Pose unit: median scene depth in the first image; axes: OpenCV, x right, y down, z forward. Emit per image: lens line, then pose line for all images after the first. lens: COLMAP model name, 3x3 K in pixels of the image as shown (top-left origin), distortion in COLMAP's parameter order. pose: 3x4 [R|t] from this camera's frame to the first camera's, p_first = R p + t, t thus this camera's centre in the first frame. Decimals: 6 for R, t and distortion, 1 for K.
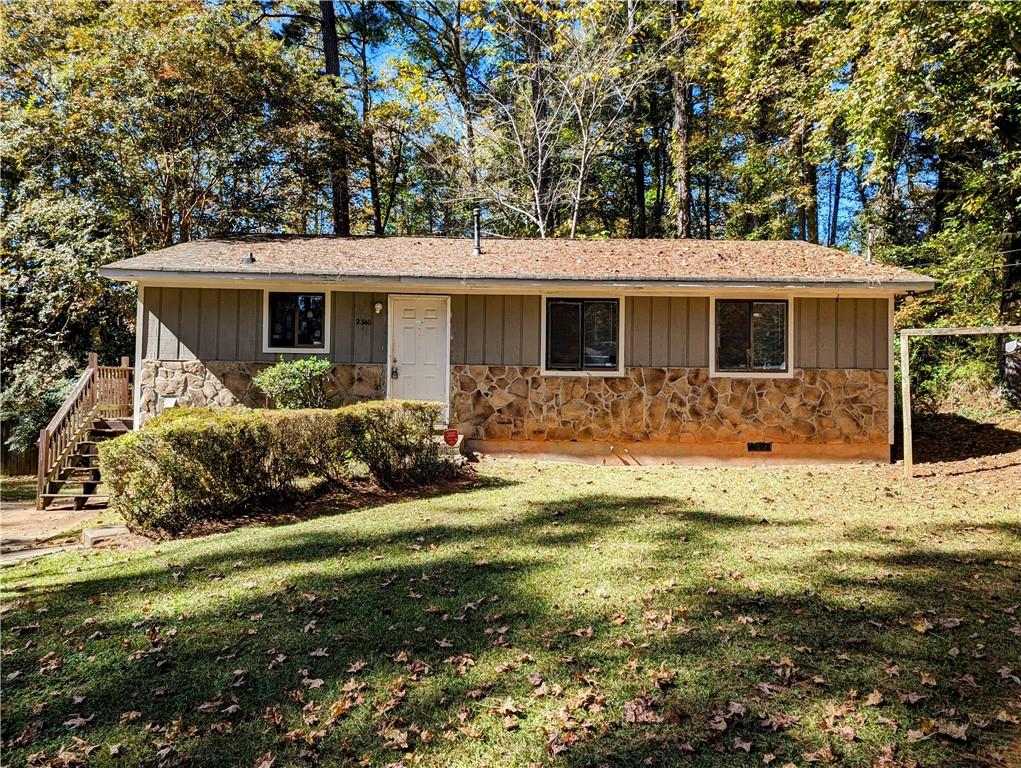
lens RADIAL K [[714.2, 0, 511.7], [0, 714.2, 382.1], [0, 0, 1]] dist [0.028086, -0.000011]
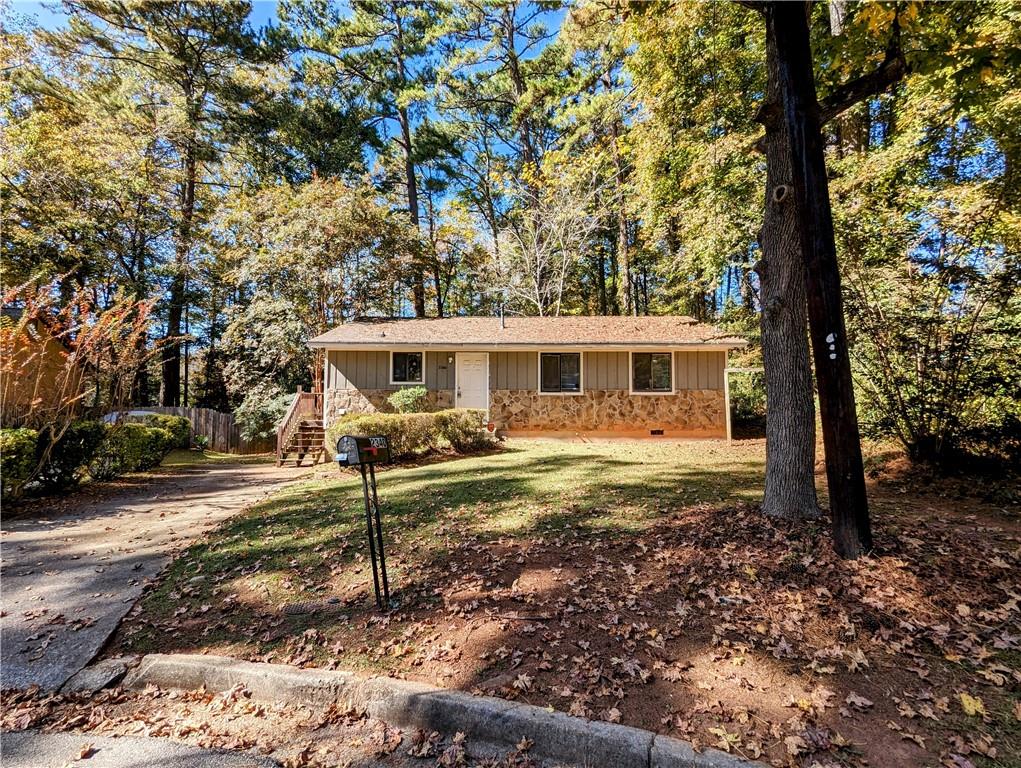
lens RADIAL K [[482.7, 0, 508.0], [0, 482.7, 385.6], [0, 0, 1]] dist [-0.003004, 0.000039]
pose [[0.999362, -0.011118, -0.033948, 0.006118], [0.010166, 0.999554, -0.028075, 0.000869], [0.034245, 0.027712, 0.999029, -0.254639]]
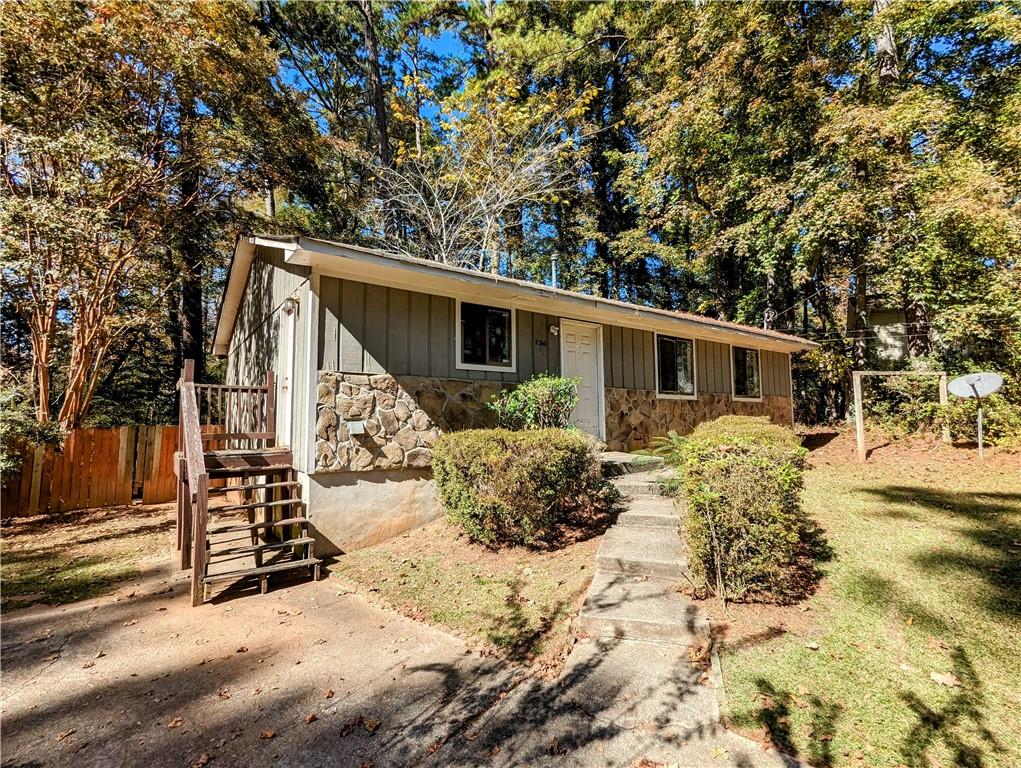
lens RADIAL K [[482.7, 0, 510.9], [0, 482.7, 381.8], [0, 0, 1]] dist [-0.003004, 0.000039]
pose [[0.828731, 0.030828, 0.558797, -0.623006], [0.000868, 0.998410, -0.056368, 0.008742], [-0.559646, 0.047199, 0.827387, 0.469979]]
